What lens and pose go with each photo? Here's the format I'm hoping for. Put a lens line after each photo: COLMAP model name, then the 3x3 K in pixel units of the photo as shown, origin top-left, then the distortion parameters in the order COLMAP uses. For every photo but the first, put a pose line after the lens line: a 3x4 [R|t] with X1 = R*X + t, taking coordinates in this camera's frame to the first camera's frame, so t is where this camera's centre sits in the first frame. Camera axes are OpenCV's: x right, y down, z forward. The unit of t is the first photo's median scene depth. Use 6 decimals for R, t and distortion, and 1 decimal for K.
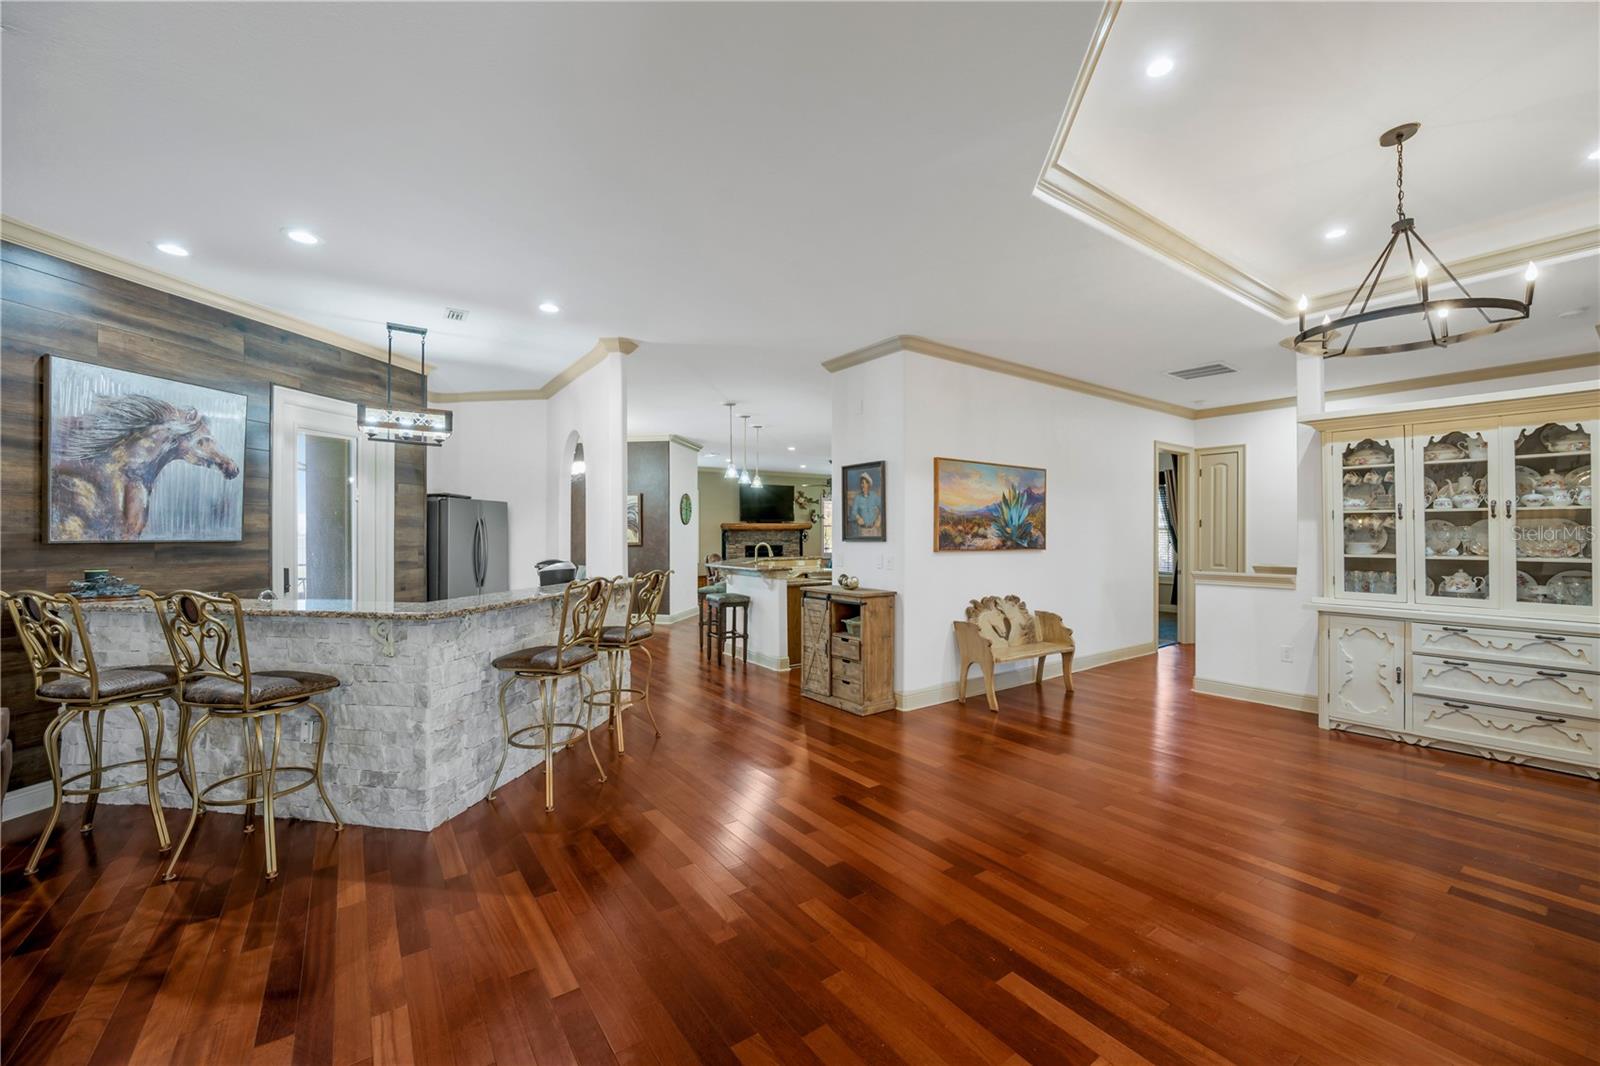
lens RADIAL K [[630.8, 0, 804.7], [0, 630.8, 531.1], [0, 0, 1]] dist [0.000094, 0.000197]
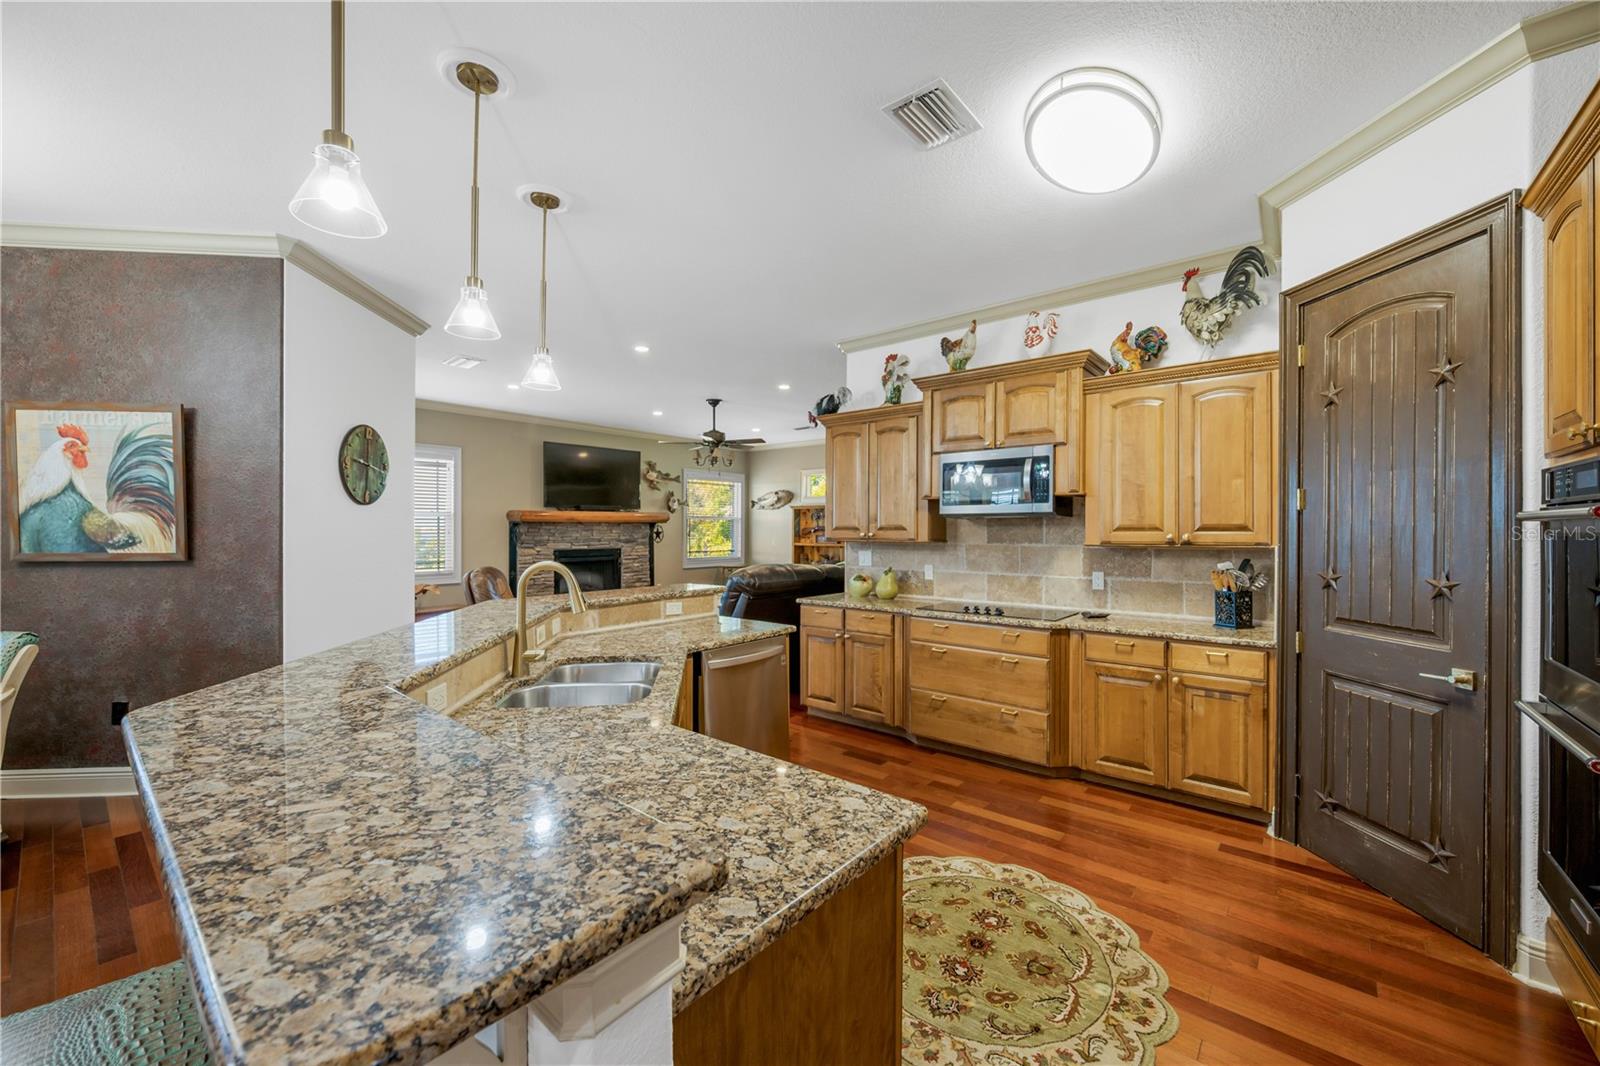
lens RADIAL K [[619.2, 0, 804.2], [0, 619.2, 529.5], [0, 0, 1]] dist [-0.008362, -0.000008]
pose [[0.968067, 0.002686, 0.250678, -0.038201], [-0.003639, 0.999988, 0.003339, 0.005137], [-0.250665, -0.004144, 0.968065, 1.084865]]
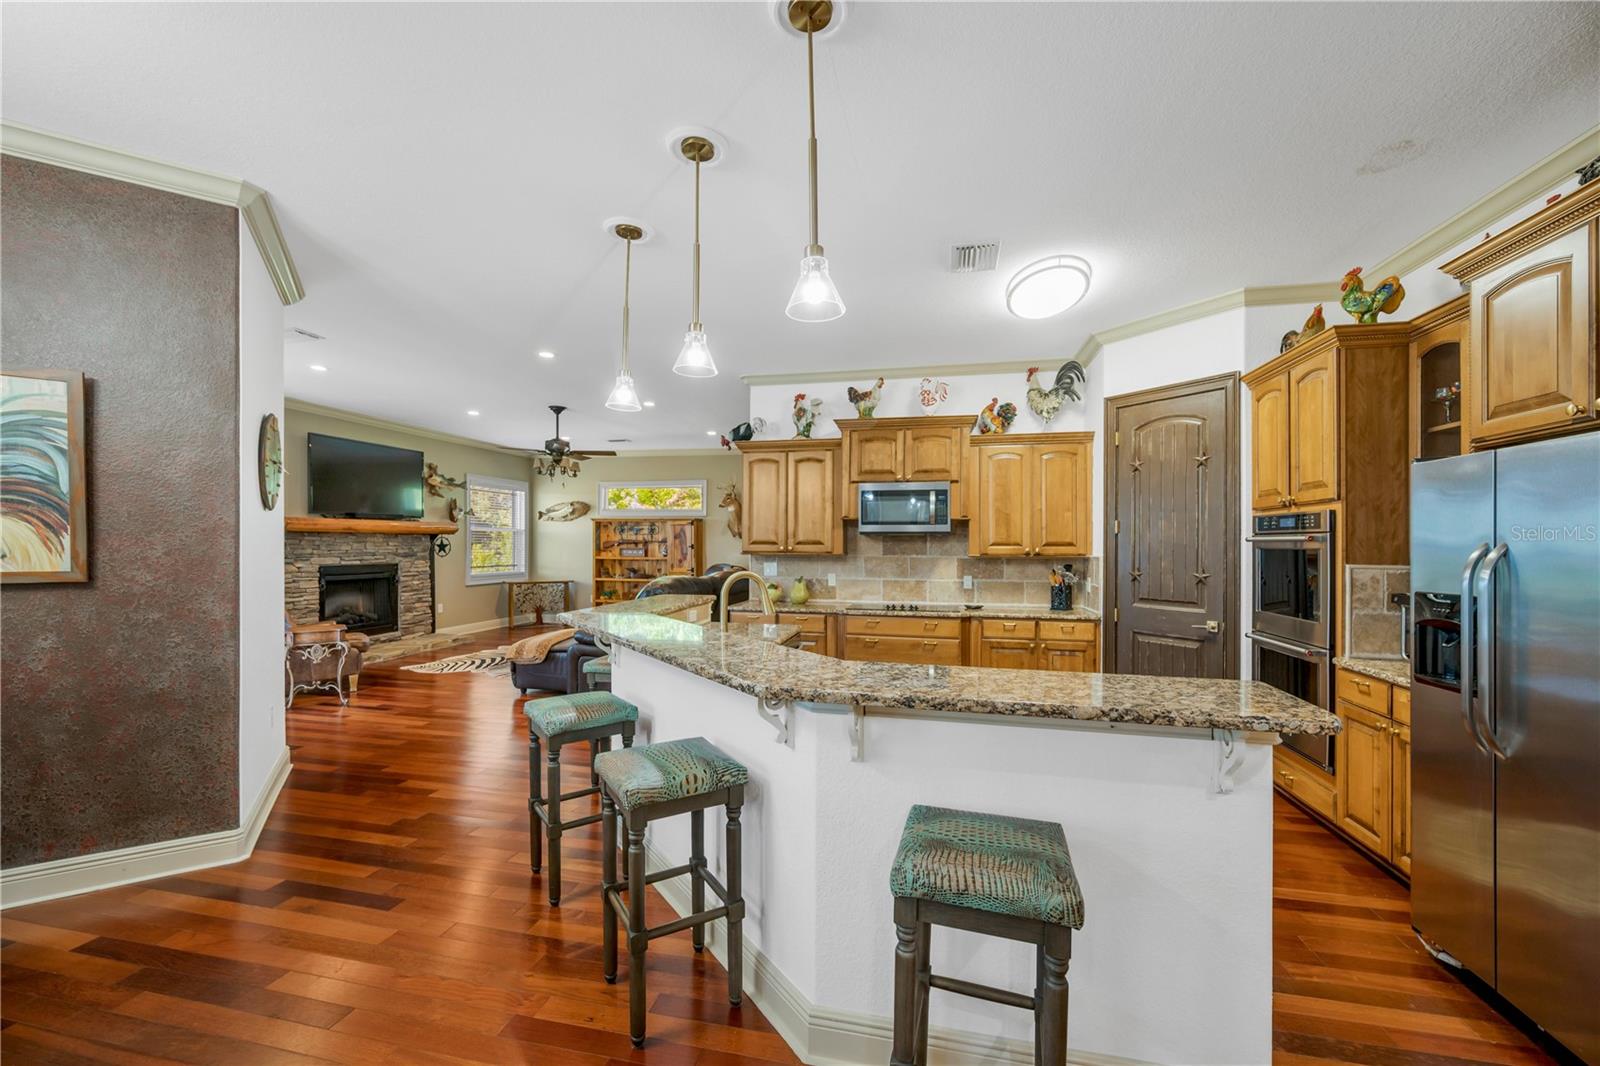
lens RADIAL K [[629.3, 0, 802.3], [0, 629.3, 543.4], [0, 0, 1]] dist [-0.002250, -0.000170]
pose [[0.745025, 0.007285, 0.666997, -0.386528], [-0.010381, 0.999946, 0.000674, 0.006006], [-0.666956, -0.007426, 0.745060, 1.125351]]
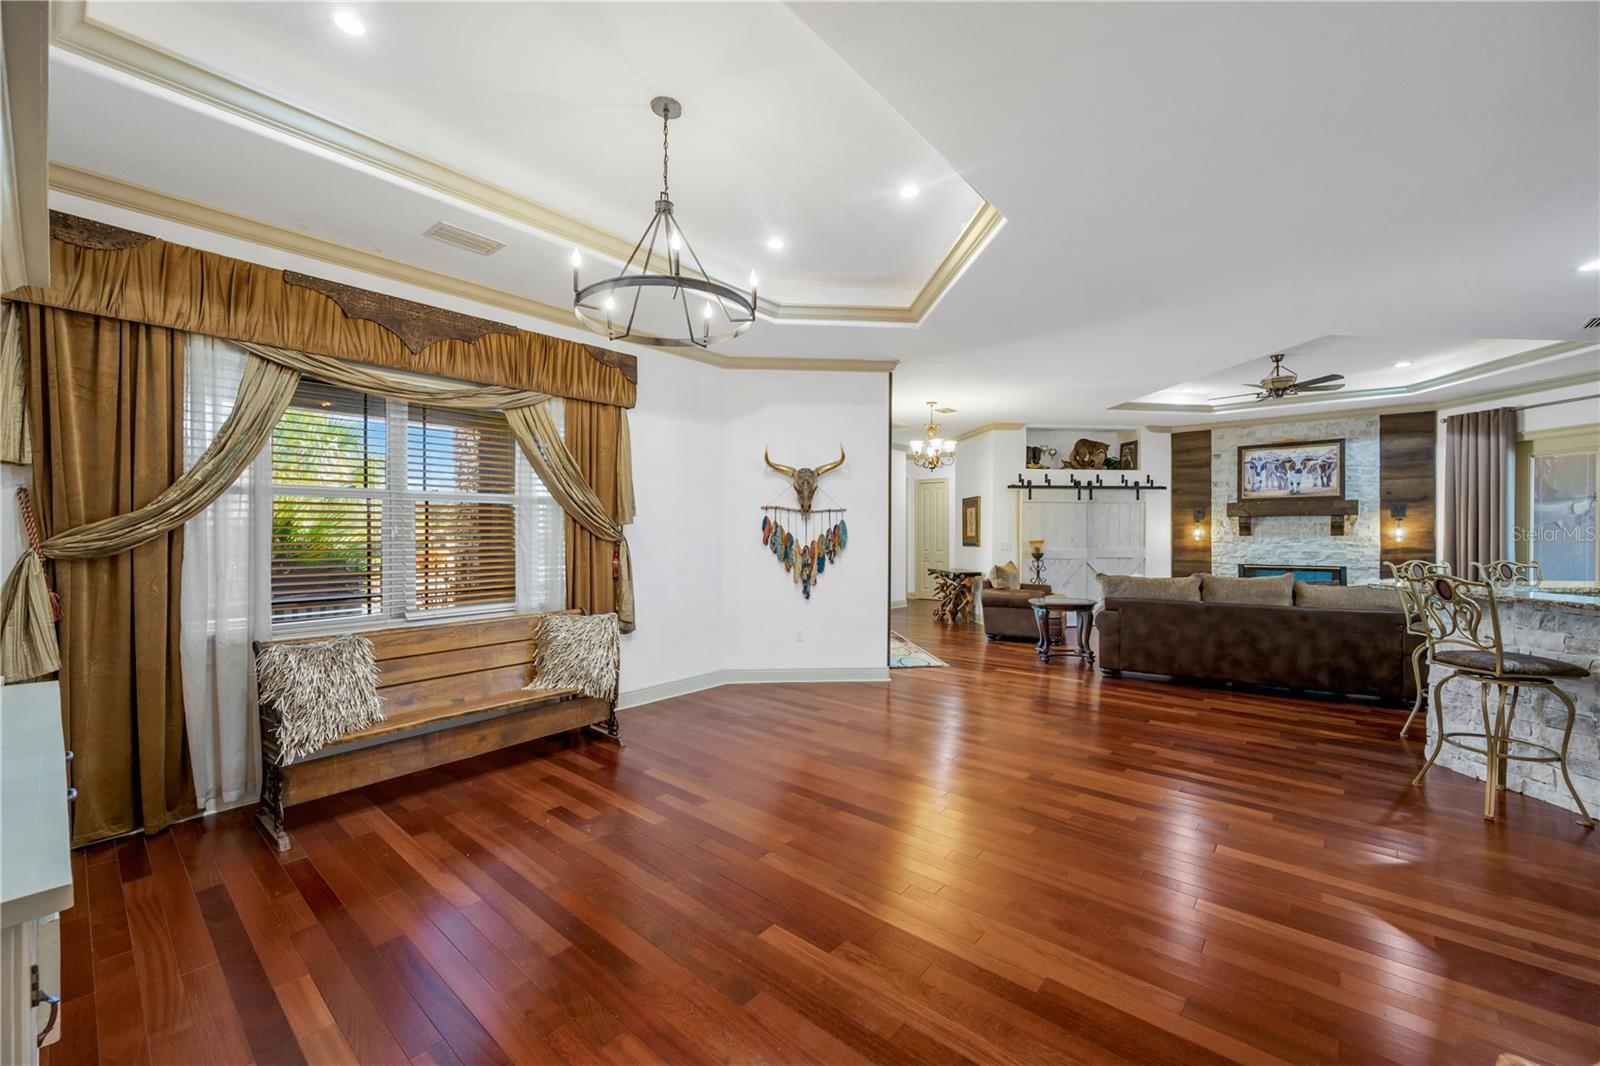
lens RADIAL K [[634.0, 0, 803.6], [0, 634.0, 546.8], [0, 0, 1]] dist [-0.000133, 0.000023]
pose [[-0.971960, 0.011850, -0.234847, 0.517575], [0.005619, 0.999615, 0.027184, 0.003370], [0.235079, 0.025102, -0.971652, 1.065561]]
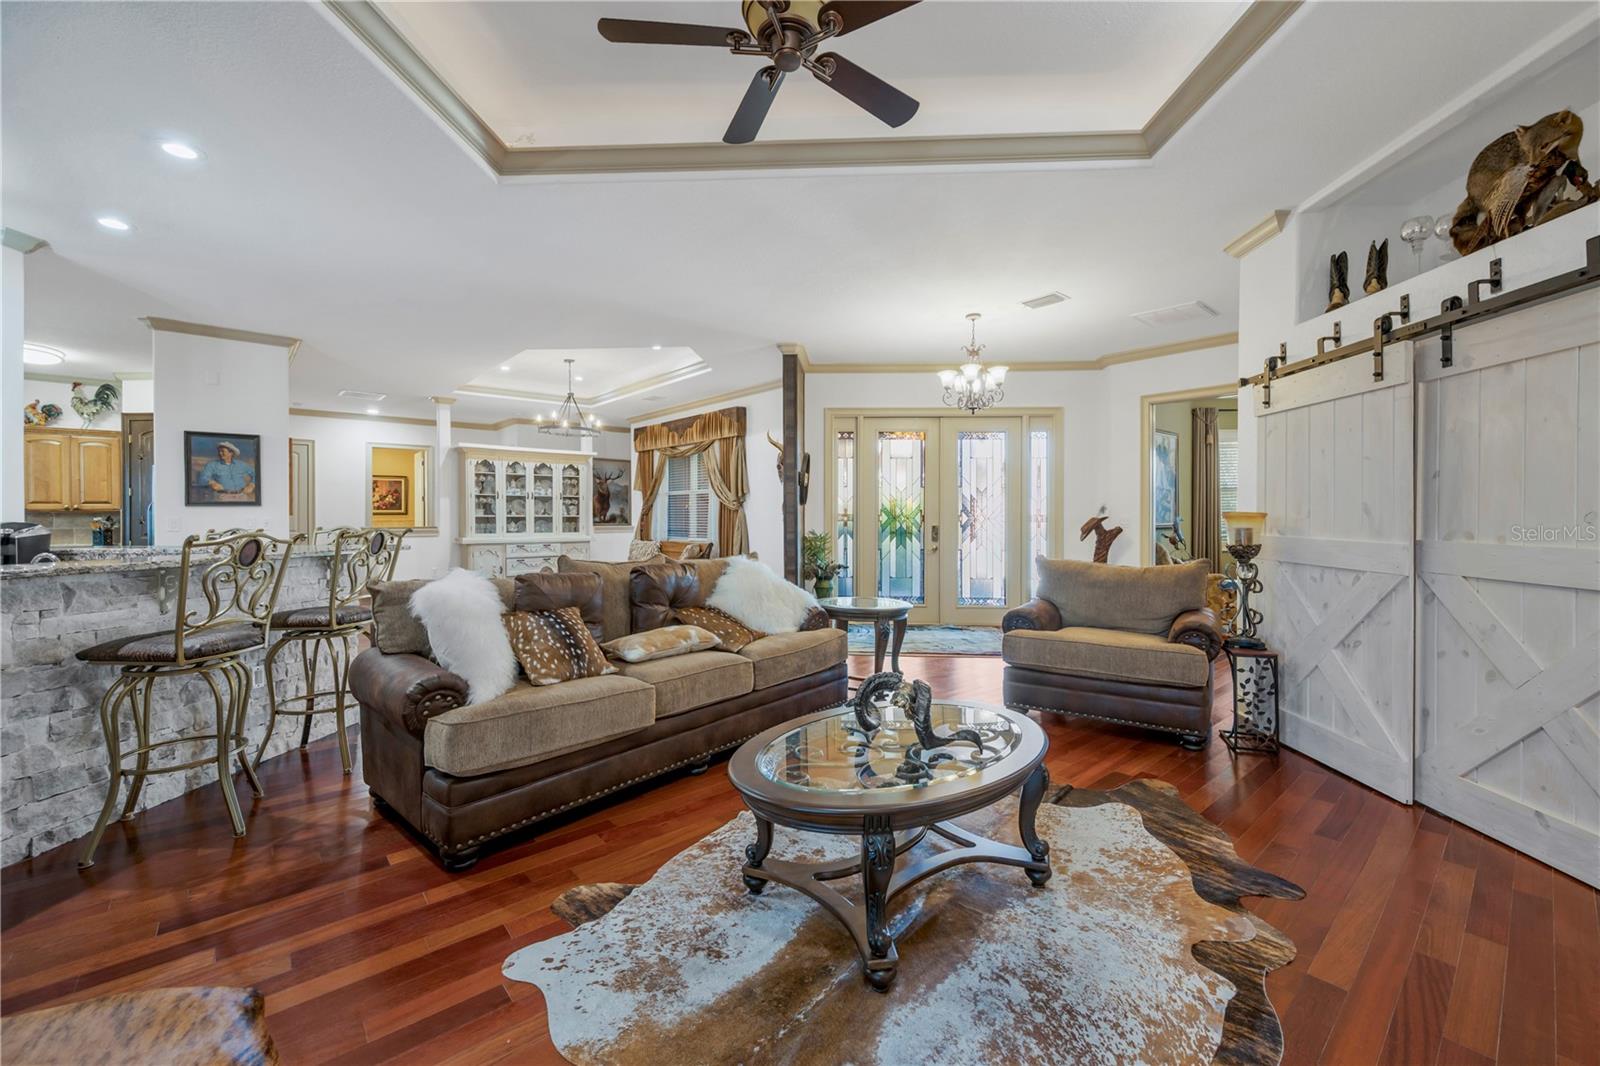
lens RADIAL K [[651.9, 0, 810.6], [0, 651.9, 519.3], [0, 0, 1]] dist [-0.000798, -0.000146]
pose [[-0.099088, -0.004493, 0.995069, -1.099753], [-0.001550, 0.999989, 0.004361, 0.032543], [-0.995078, -0.001110, -0.099093, 0.118985]]
